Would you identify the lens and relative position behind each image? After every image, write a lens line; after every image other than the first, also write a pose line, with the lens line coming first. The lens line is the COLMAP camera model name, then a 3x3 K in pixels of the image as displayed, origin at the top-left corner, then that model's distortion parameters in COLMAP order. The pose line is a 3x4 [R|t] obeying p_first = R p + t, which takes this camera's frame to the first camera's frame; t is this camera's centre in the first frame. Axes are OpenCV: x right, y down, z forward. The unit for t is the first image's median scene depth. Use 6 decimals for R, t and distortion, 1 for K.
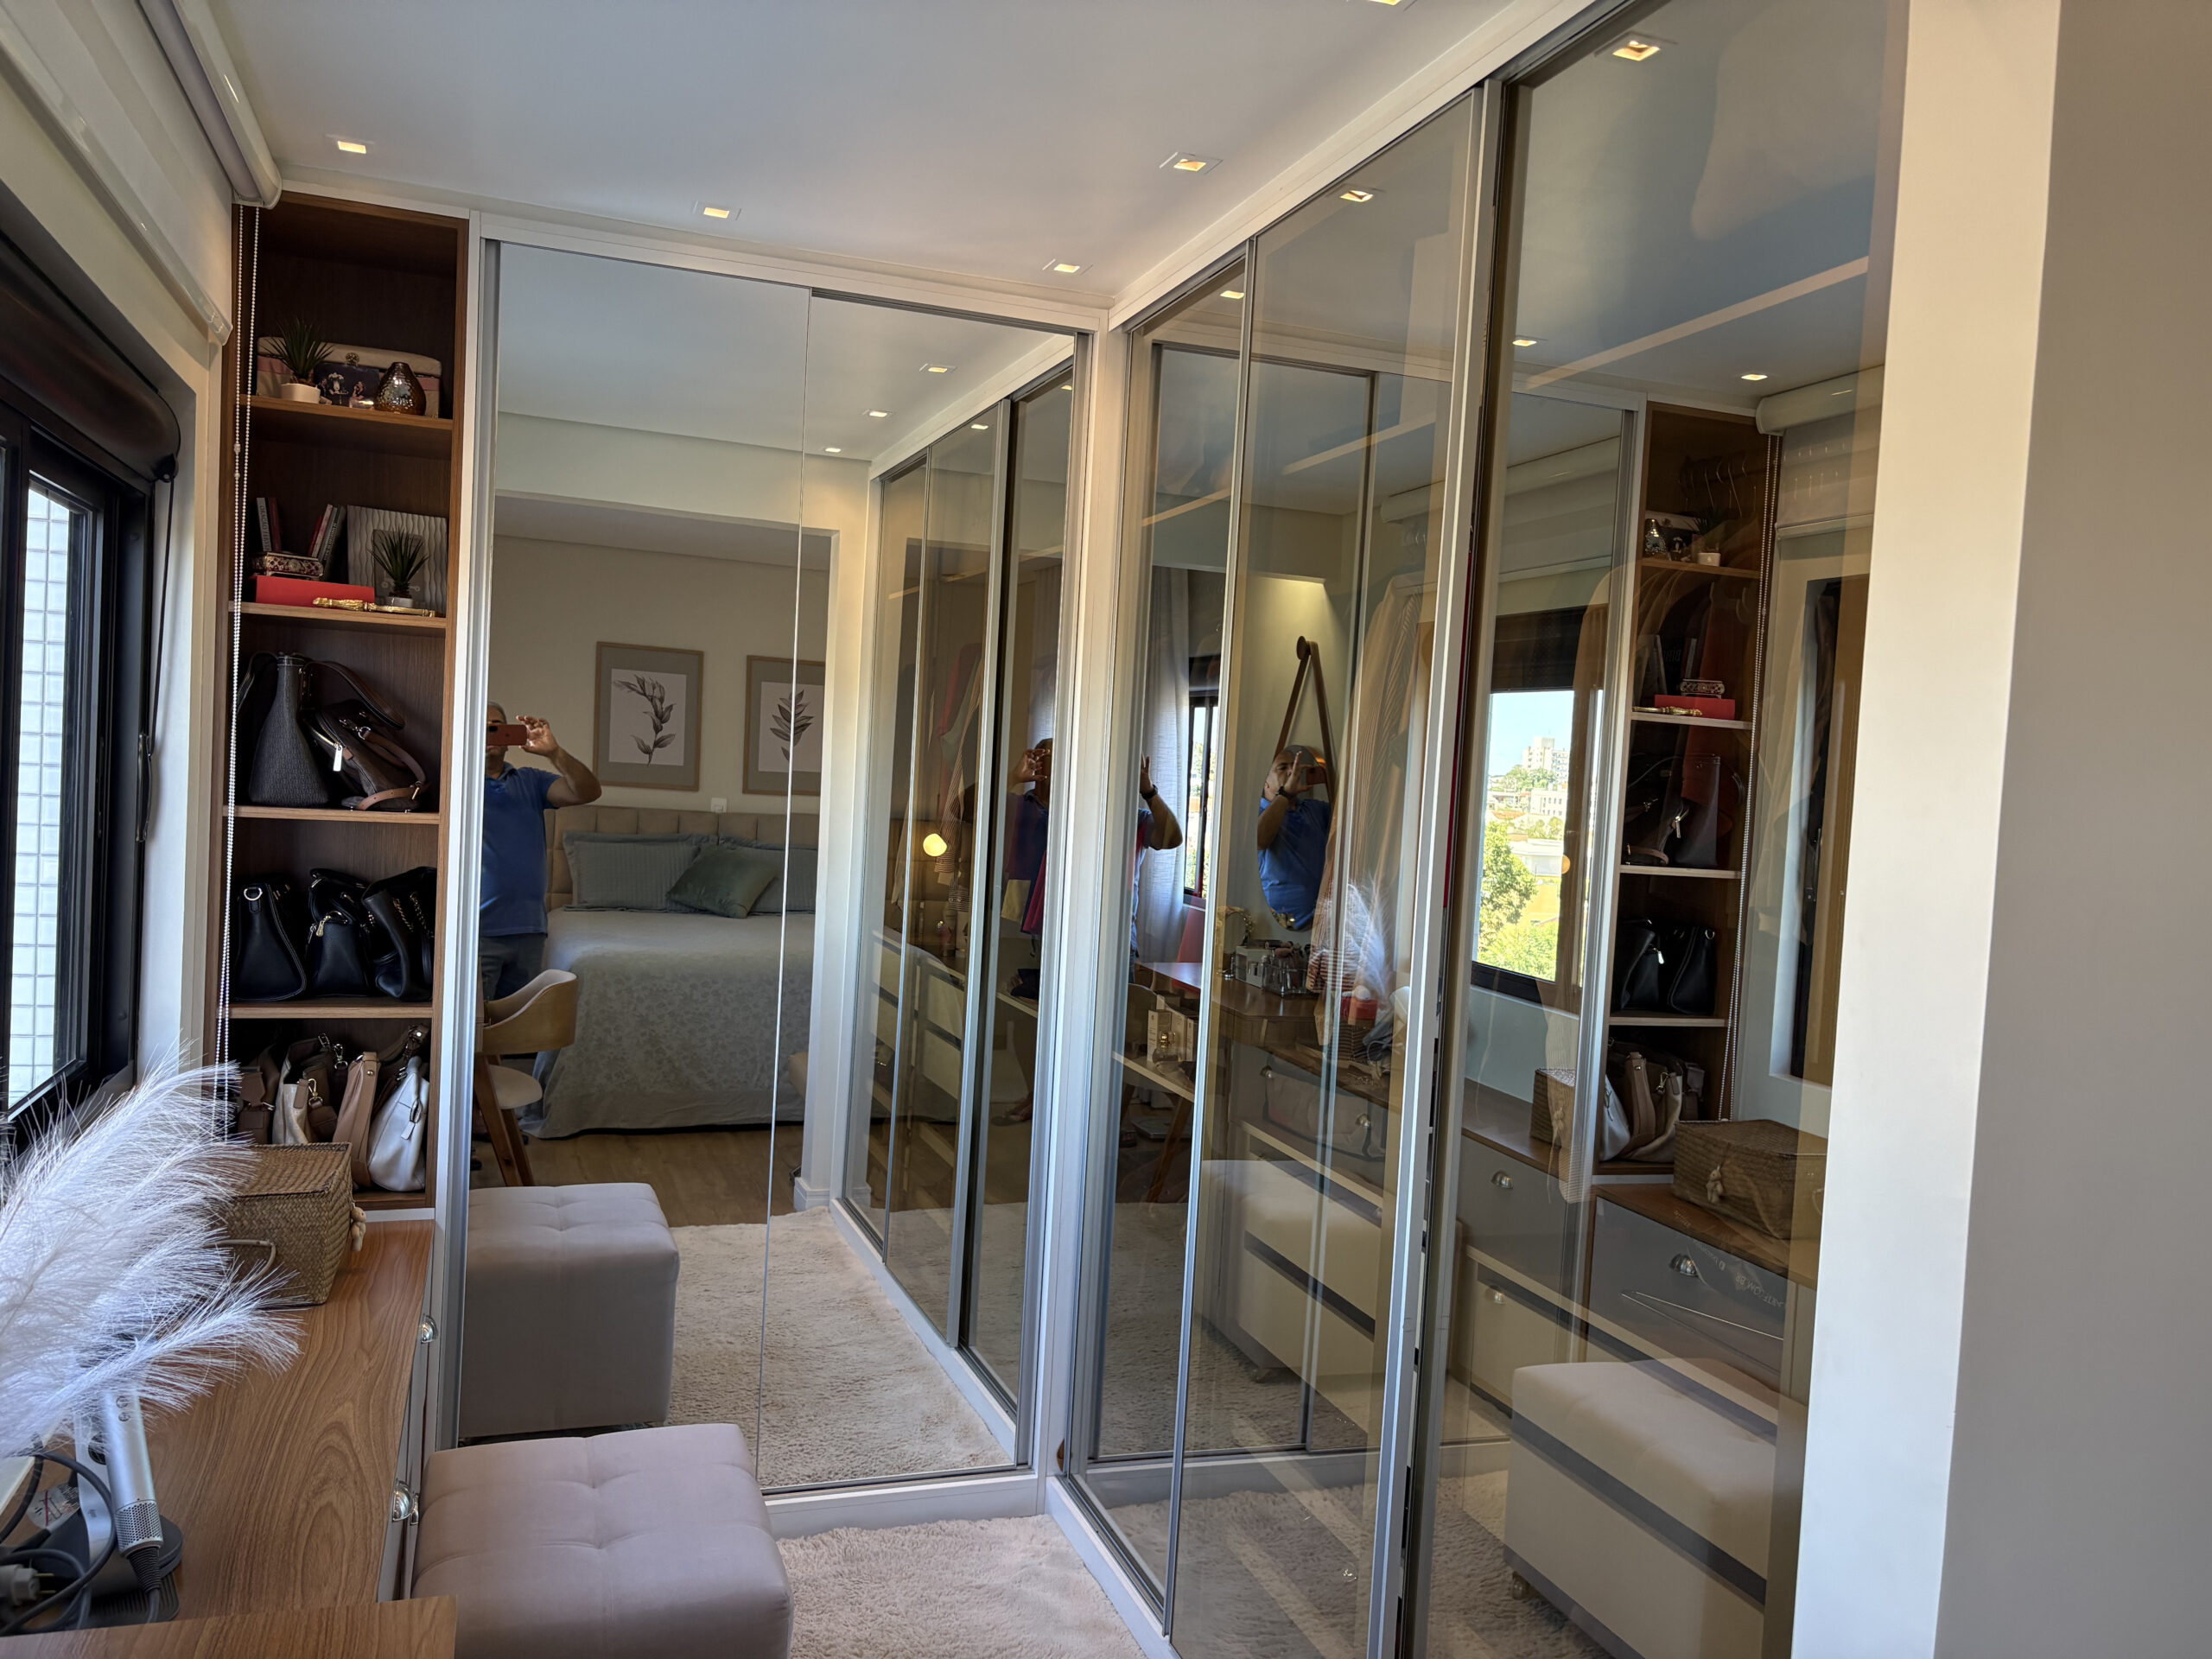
lens RADIAL K [[1671.5, 0, 1108.2], [0, 1671.5, 827.0], [0, 0, 1]] dist [0.055496, -0.039674]
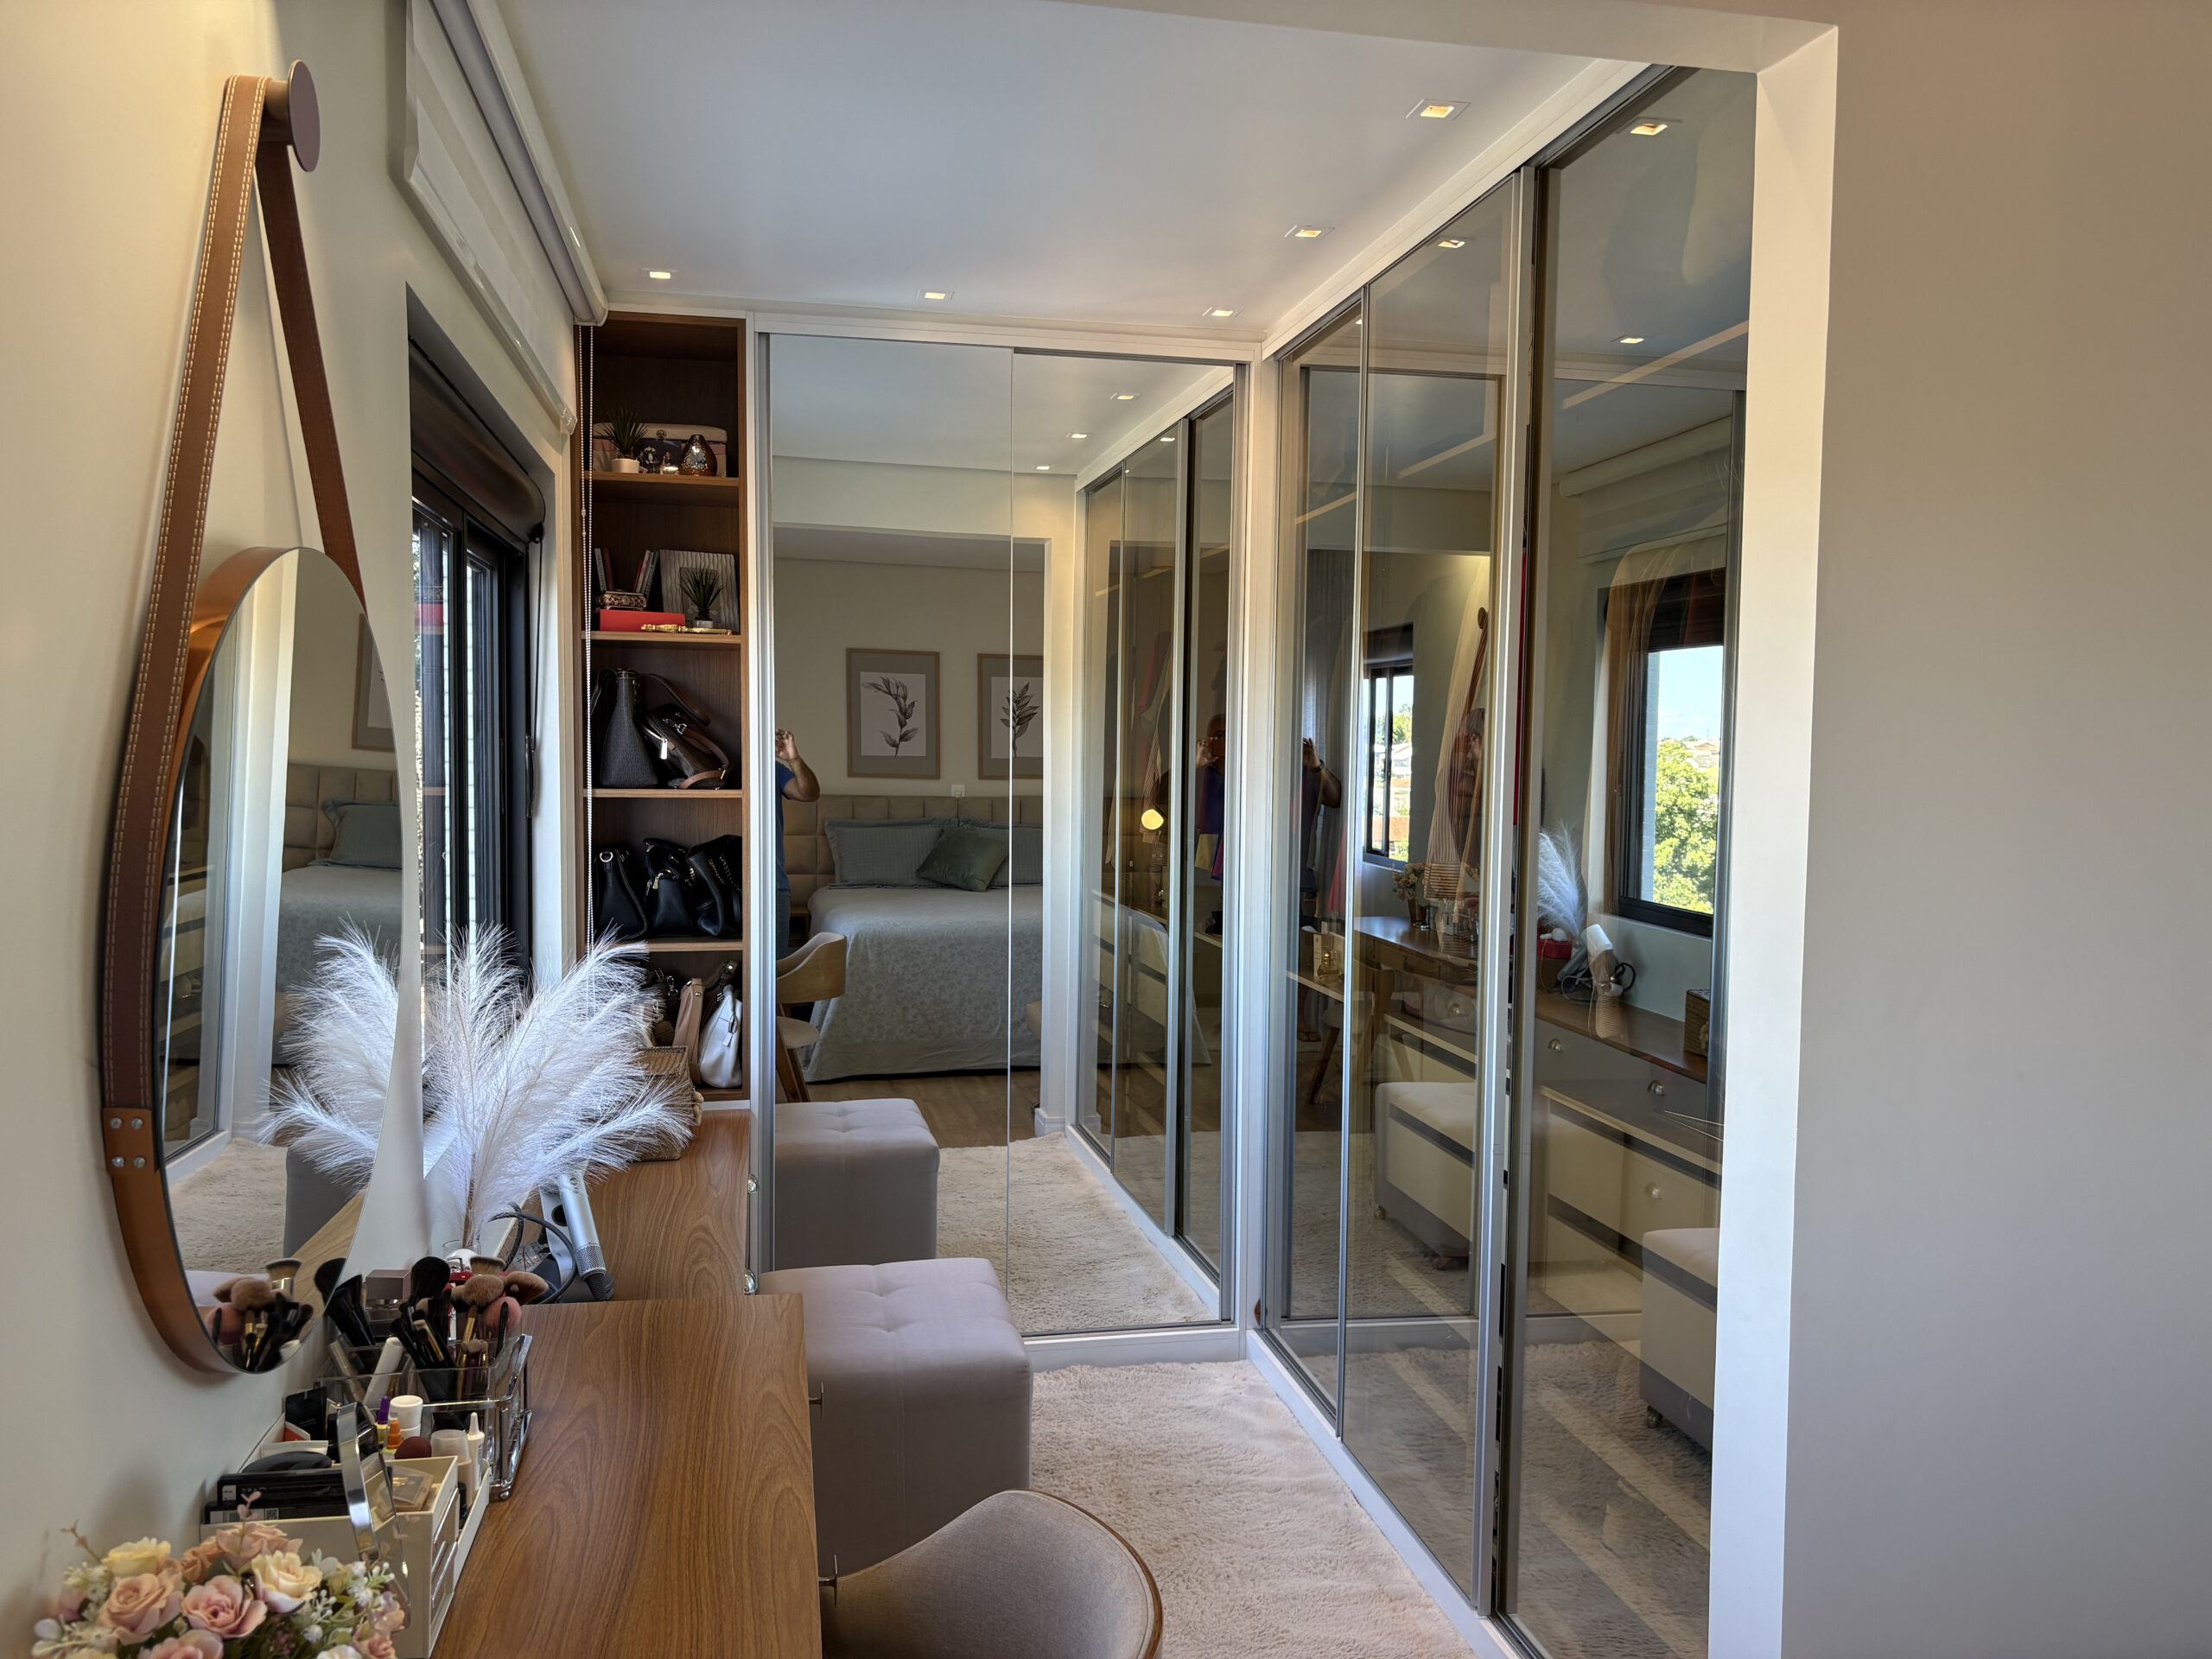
lens RADIAL K [[1684.3, 0, 1103.4], [0, 1684.3, 835.6], [0, 0, 1]] dist [0.071739, -0.001874]
pose [[0.988928, -0.035474, -0.144091, 0.053833], [0.037472, 0.999235, 0.011173, 0.022079], [0.143584, -0.016449, 0.989501, -0.215616]]
